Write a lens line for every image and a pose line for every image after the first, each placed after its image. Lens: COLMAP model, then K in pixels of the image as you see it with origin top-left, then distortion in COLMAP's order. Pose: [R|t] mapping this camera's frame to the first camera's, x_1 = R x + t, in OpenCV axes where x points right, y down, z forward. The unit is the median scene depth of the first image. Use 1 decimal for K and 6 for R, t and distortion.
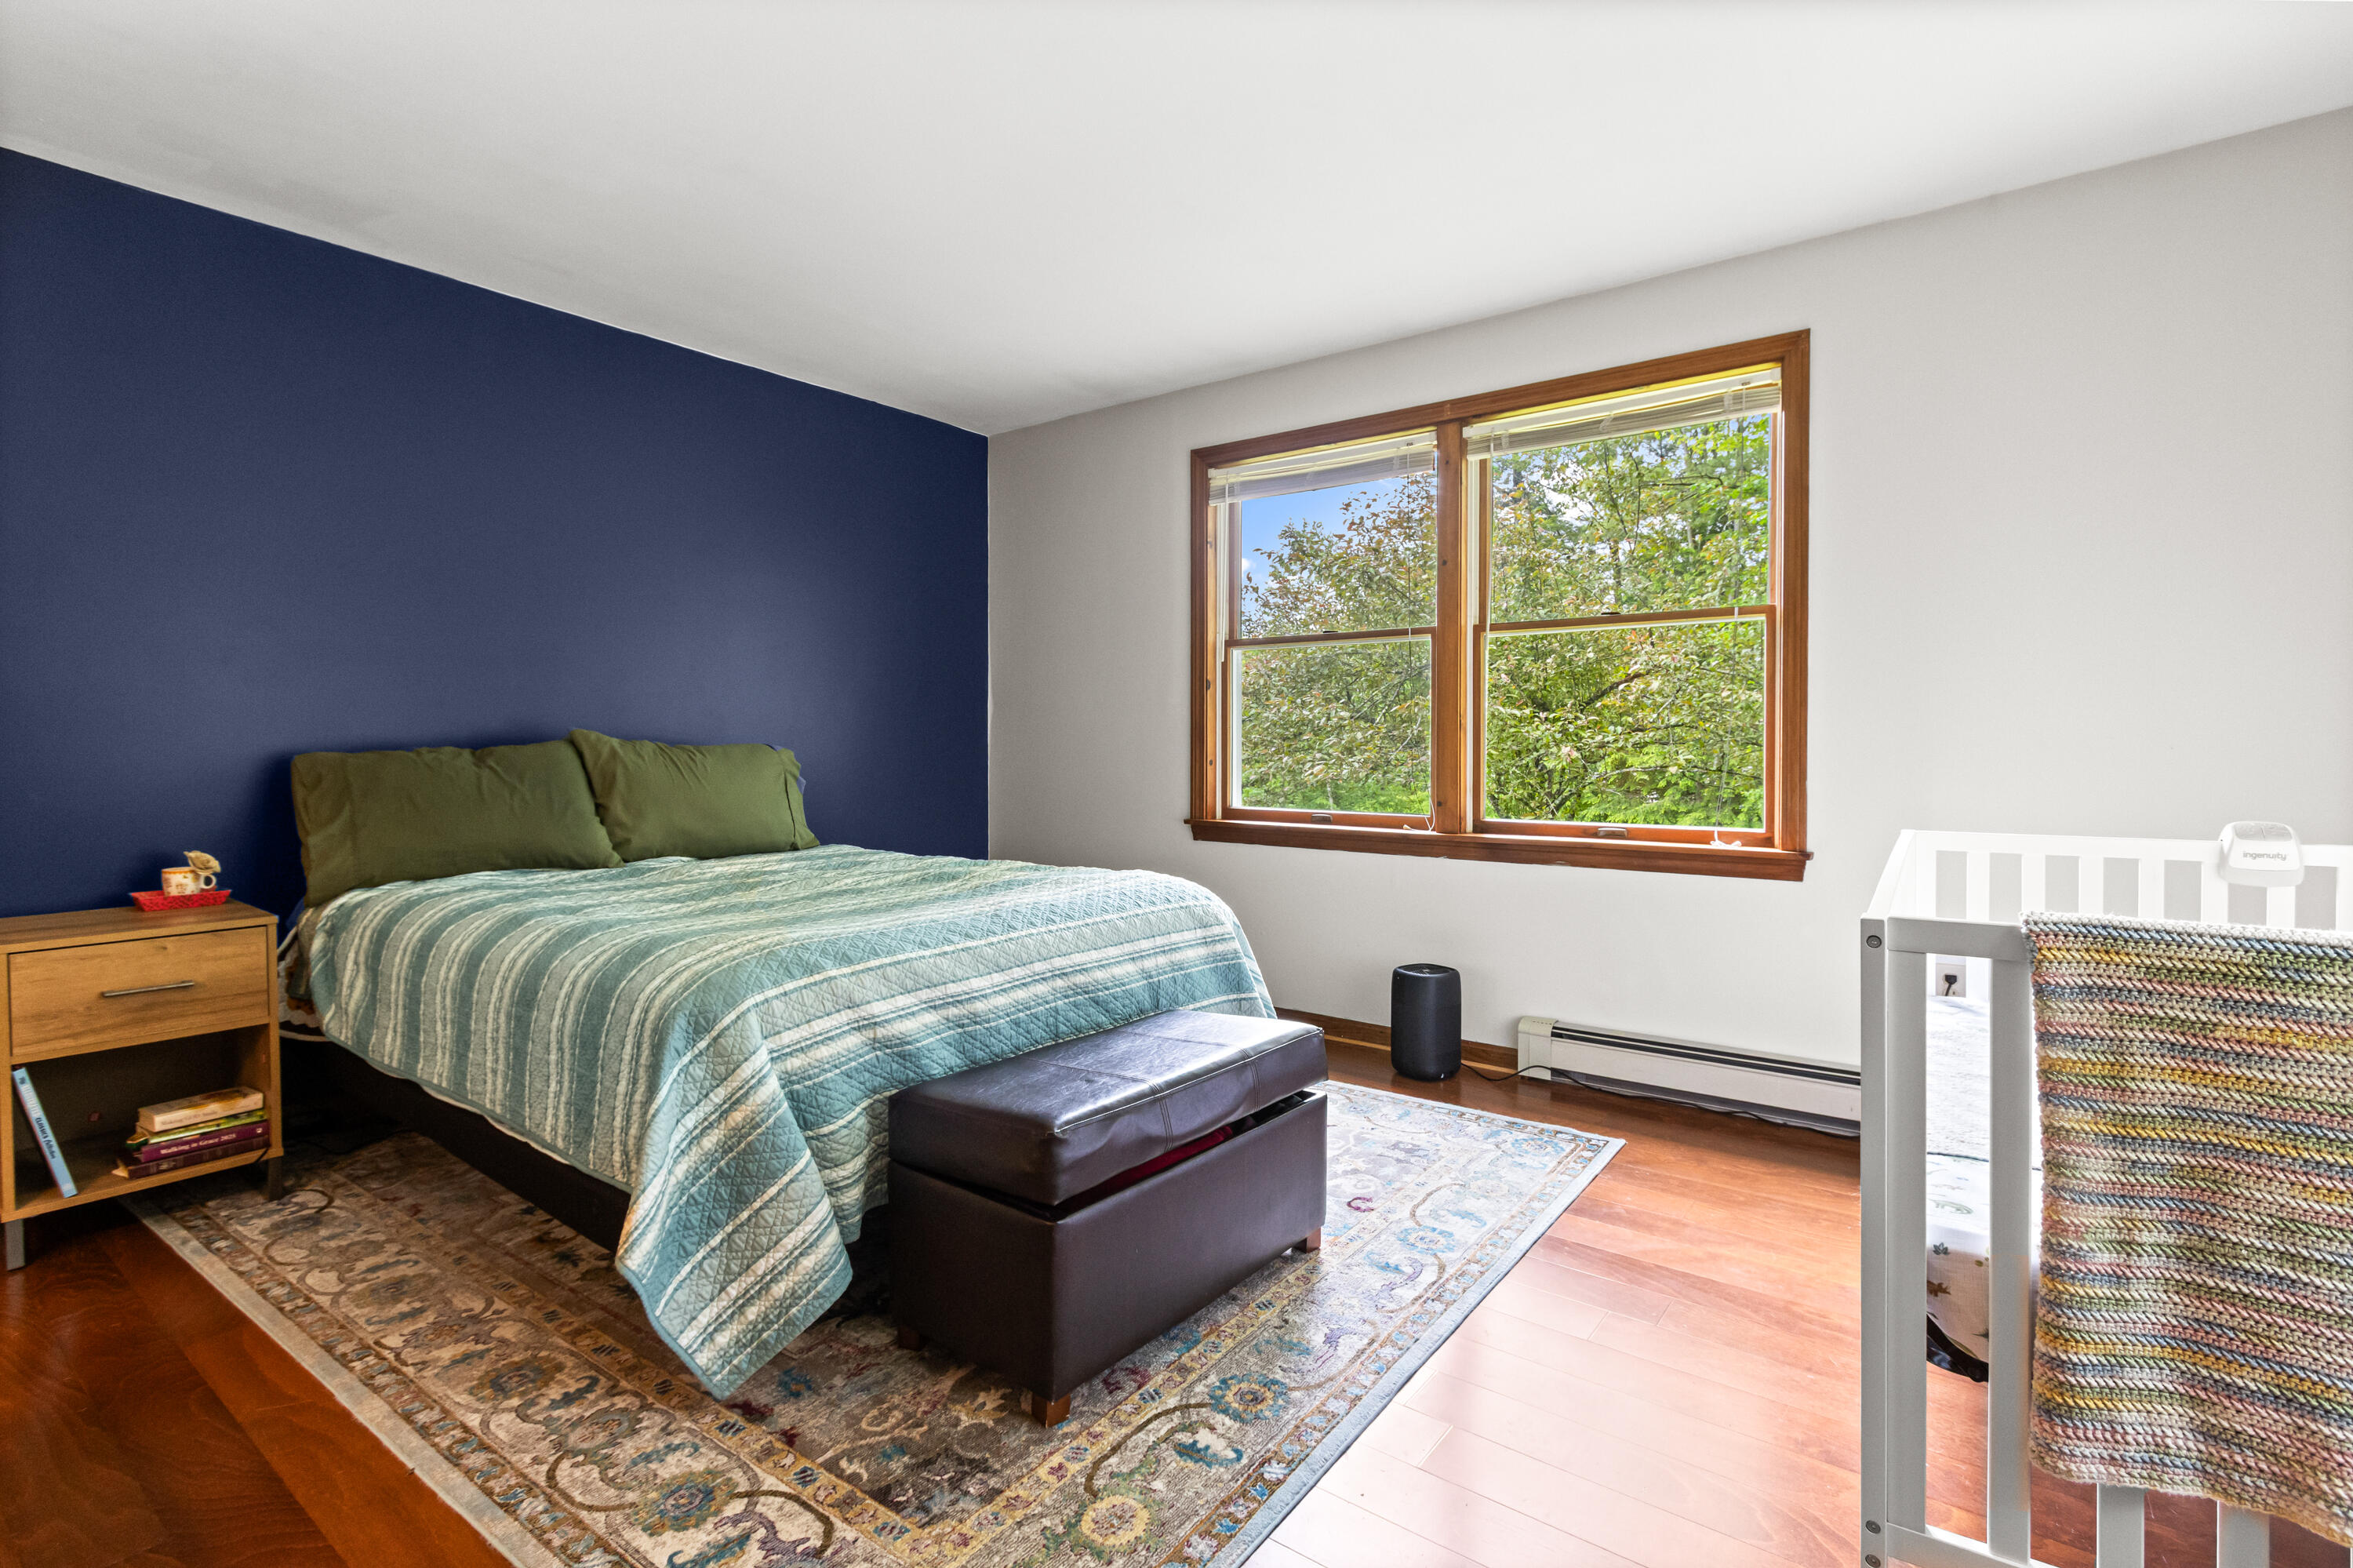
lens RADIAL K [[1132.0, 0, 1160.8], [0, 1132.0, 752.7], [0, 0, 1]] dist [0.001566, -0.000434]
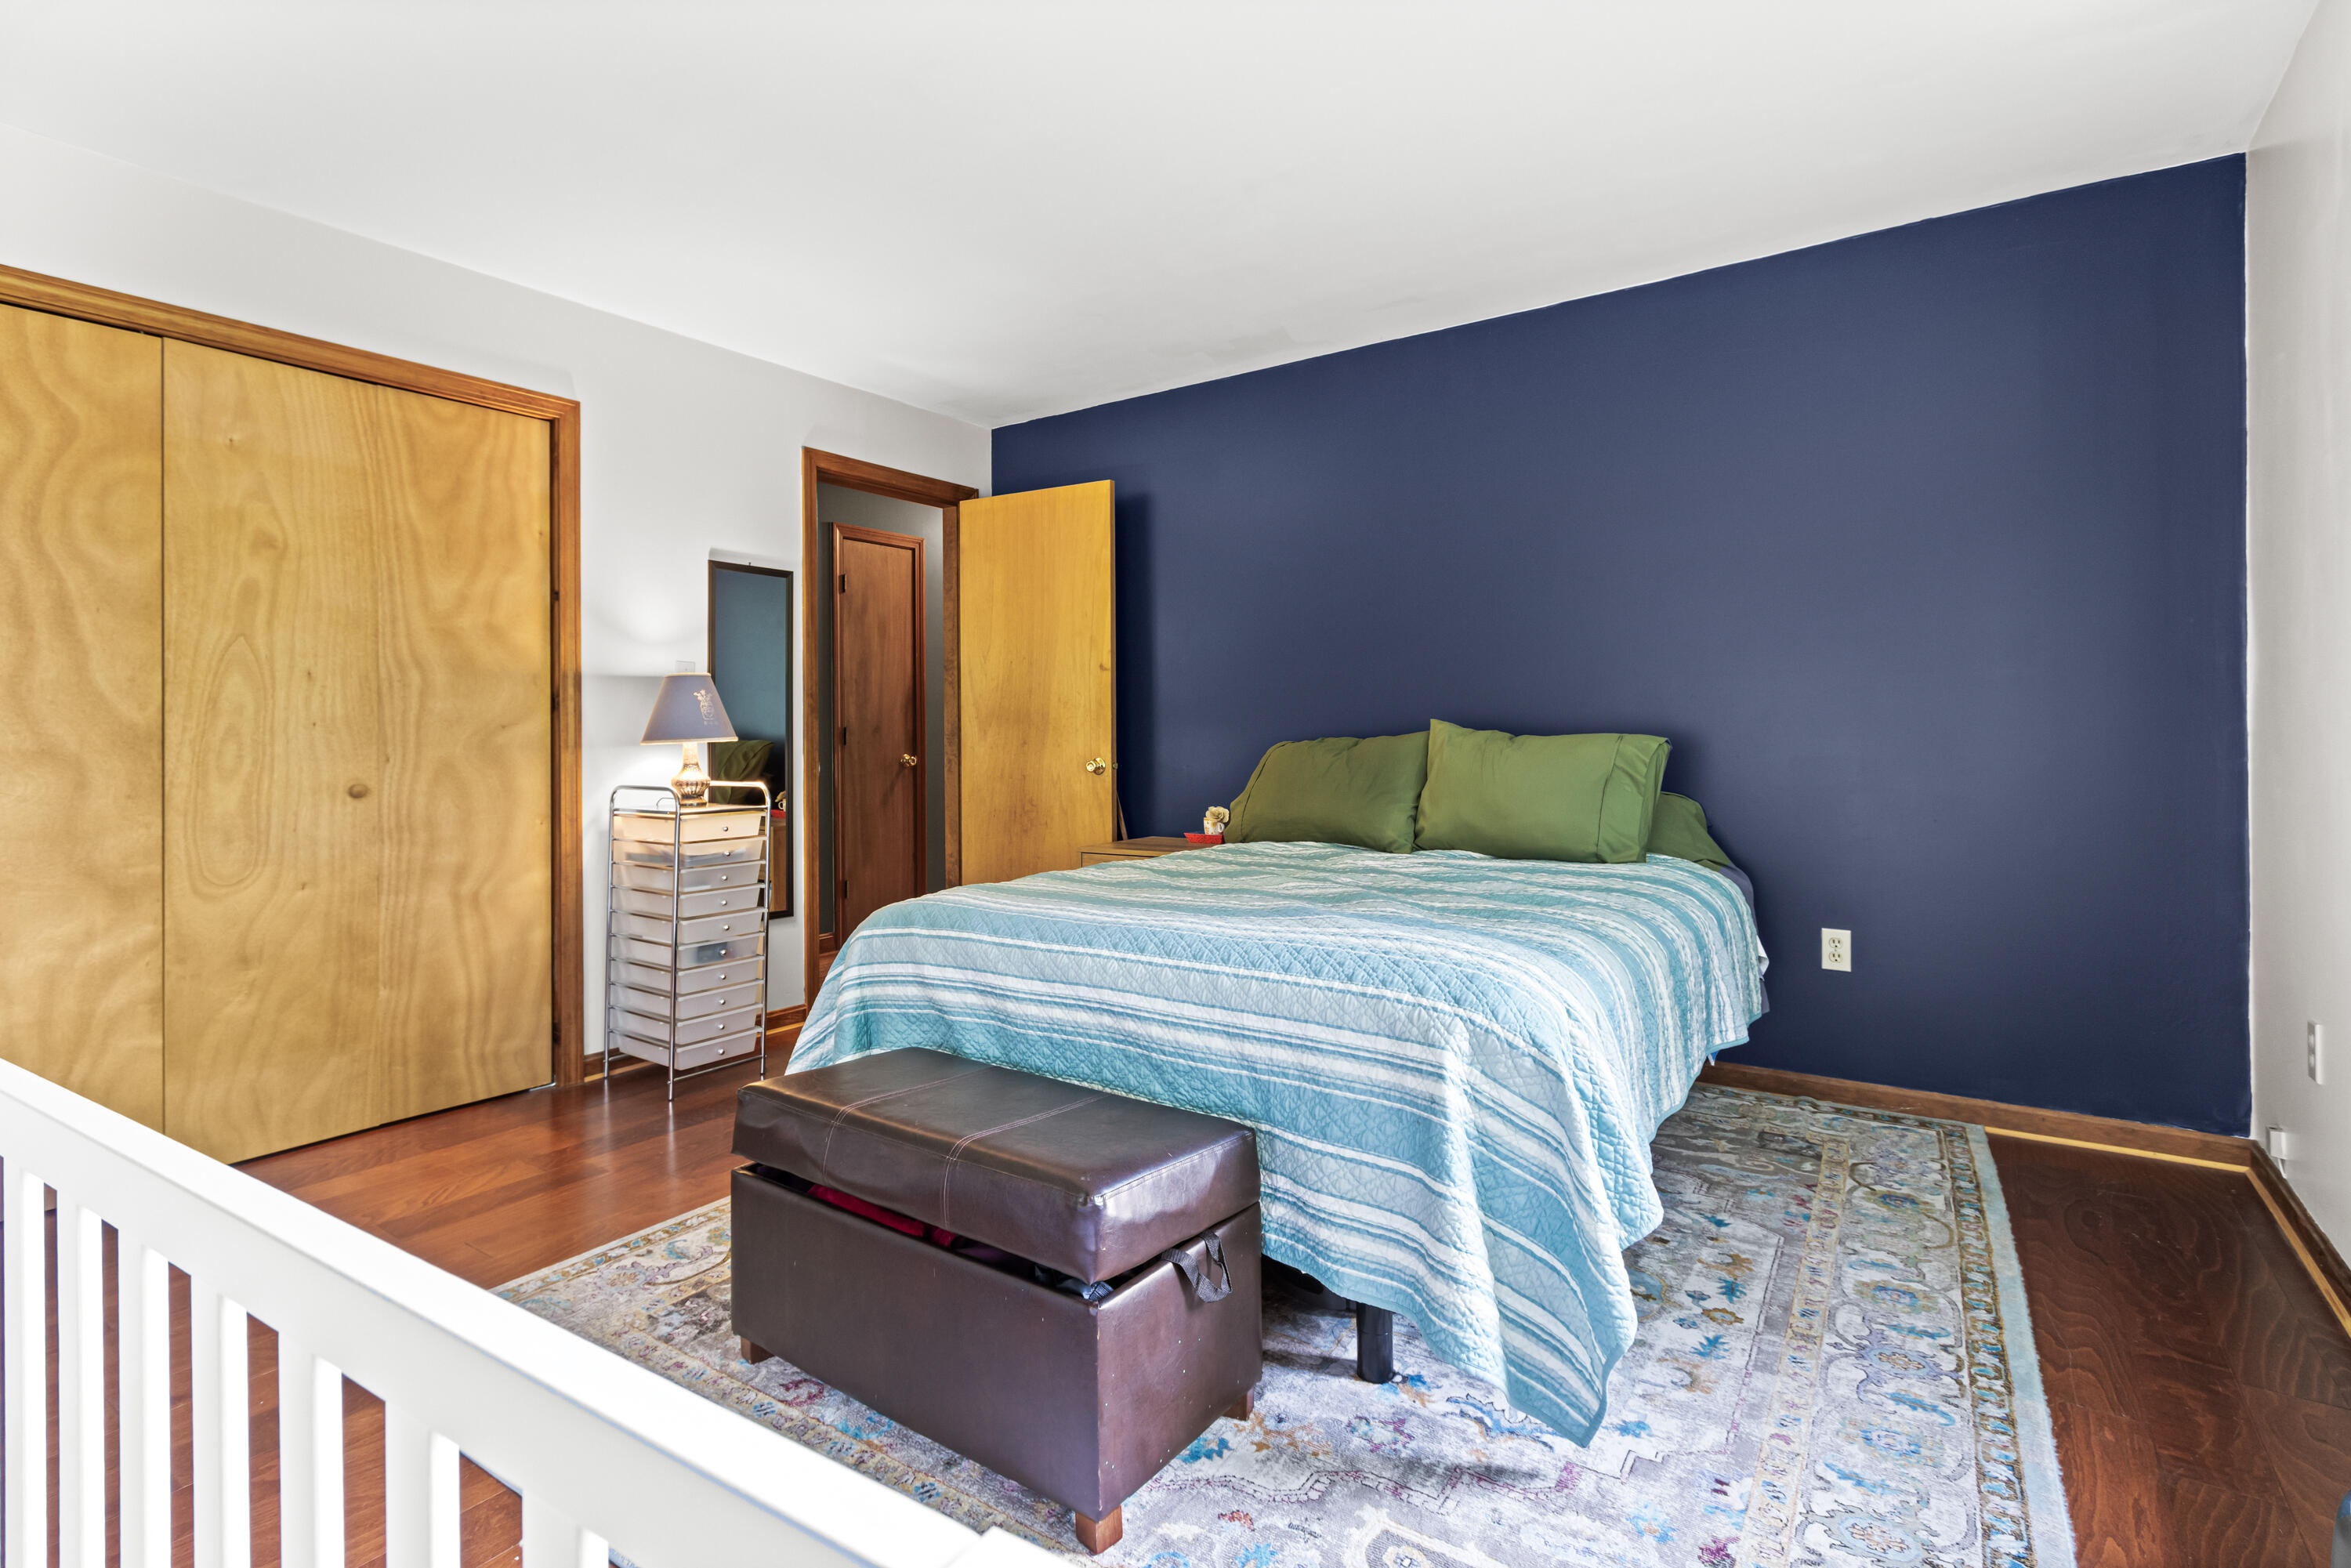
lens RADIAL K [[1104.8, 0, 1183.7], [0, 1104.8, 745.5], [0, 0, 1]] dist [0.002567, 0.000200]
pose [[0.048273, 0.006998, -0.998810, 0.740227], [0.000292, 0.999975, 0.007021, -0.008477], [0.998834, -0.000631, 0.048270, 1.018412]]
